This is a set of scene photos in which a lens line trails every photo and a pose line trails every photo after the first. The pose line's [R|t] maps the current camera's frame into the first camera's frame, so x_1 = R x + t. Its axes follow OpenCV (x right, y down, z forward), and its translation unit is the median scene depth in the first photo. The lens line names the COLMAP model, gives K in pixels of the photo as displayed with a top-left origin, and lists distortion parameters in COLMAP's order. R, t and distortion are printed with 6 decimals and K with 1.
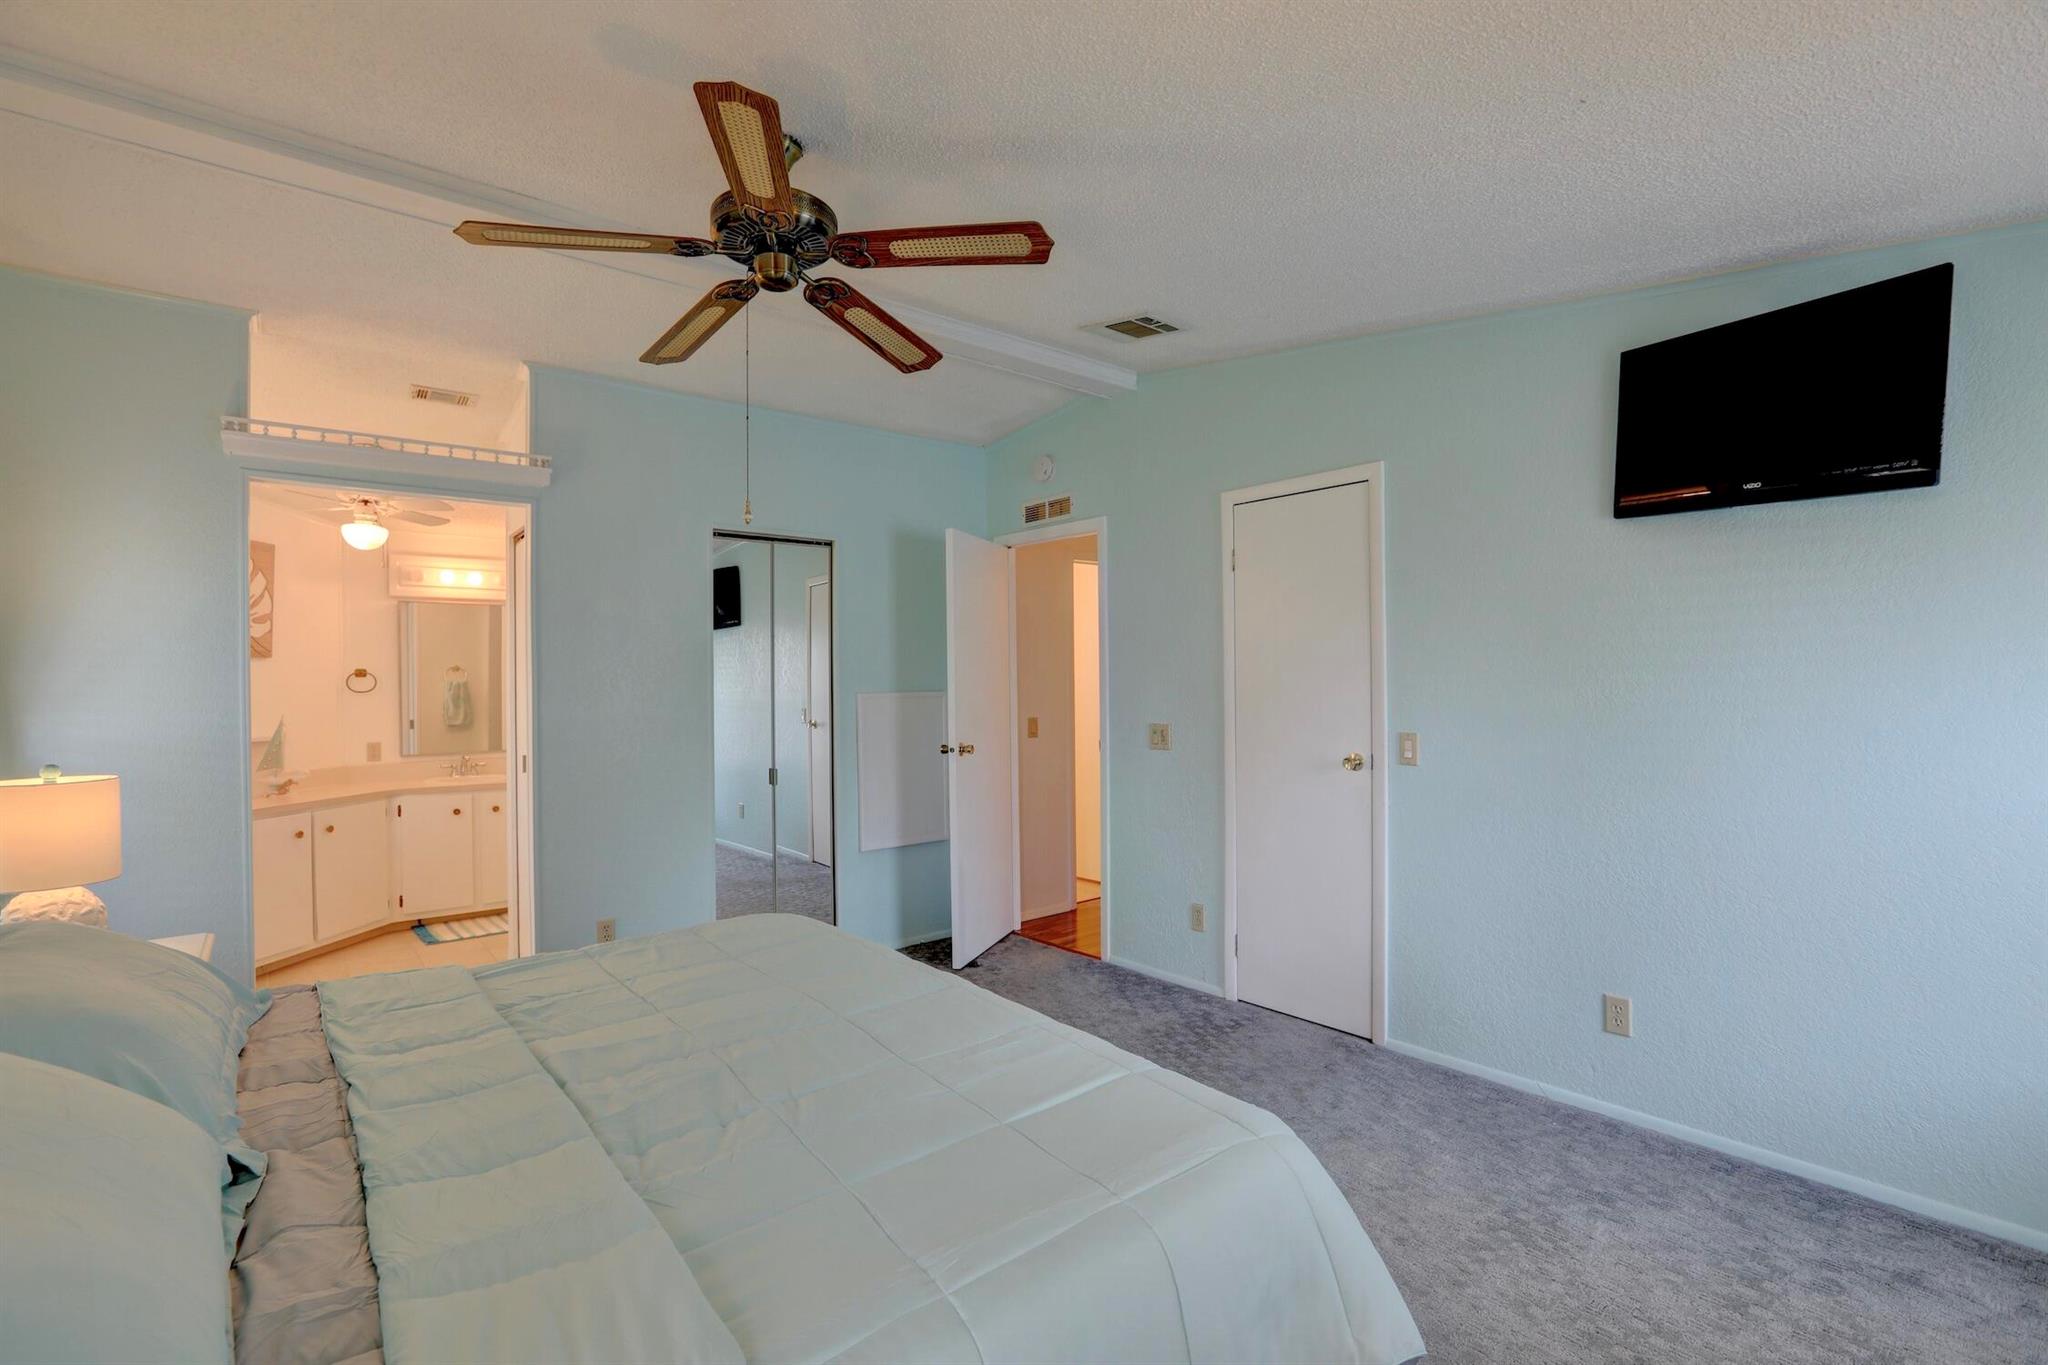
lens RADIAL K [[936.9, 0, 1018.5], [0, 936.9, 680.8], [0, 0, 1]] dist [-0.000811, -0.000061]
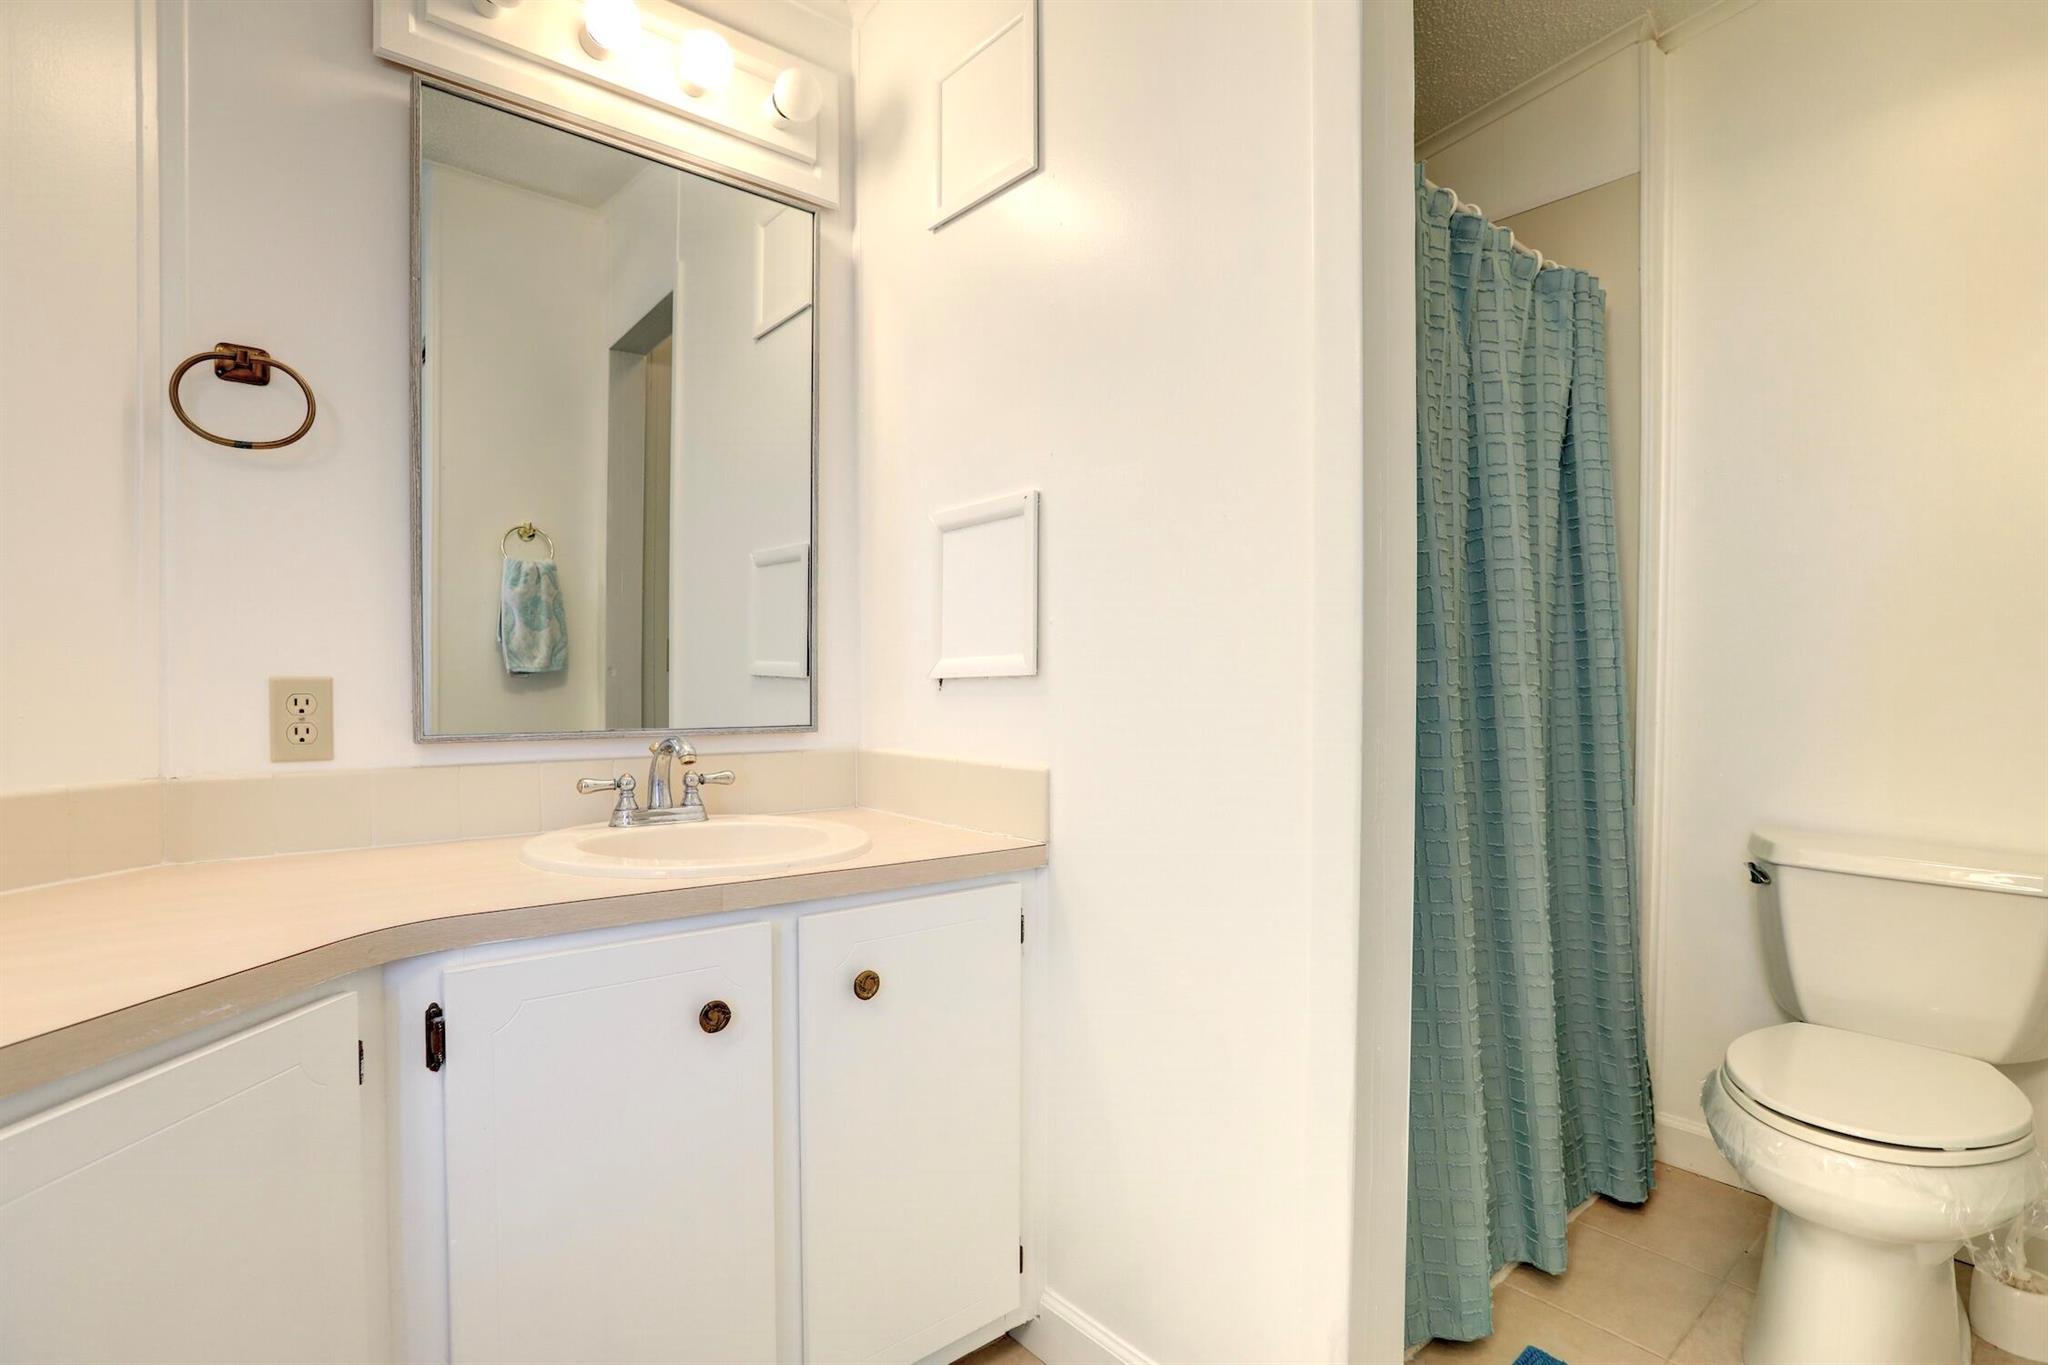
lens RADIAL K [[986.6, 0, 1029.9], [0, 986.6, 685.9], [0, 0, 1]] dist [0.000139, 0.000128]
pose [[0.999902, 0.006521, 0.012384, -0.509967], [-0.006558, 0.999974, 0.003010, 0.065216], [-0.012365, -0.003091, 0.999919, 0.751431]]
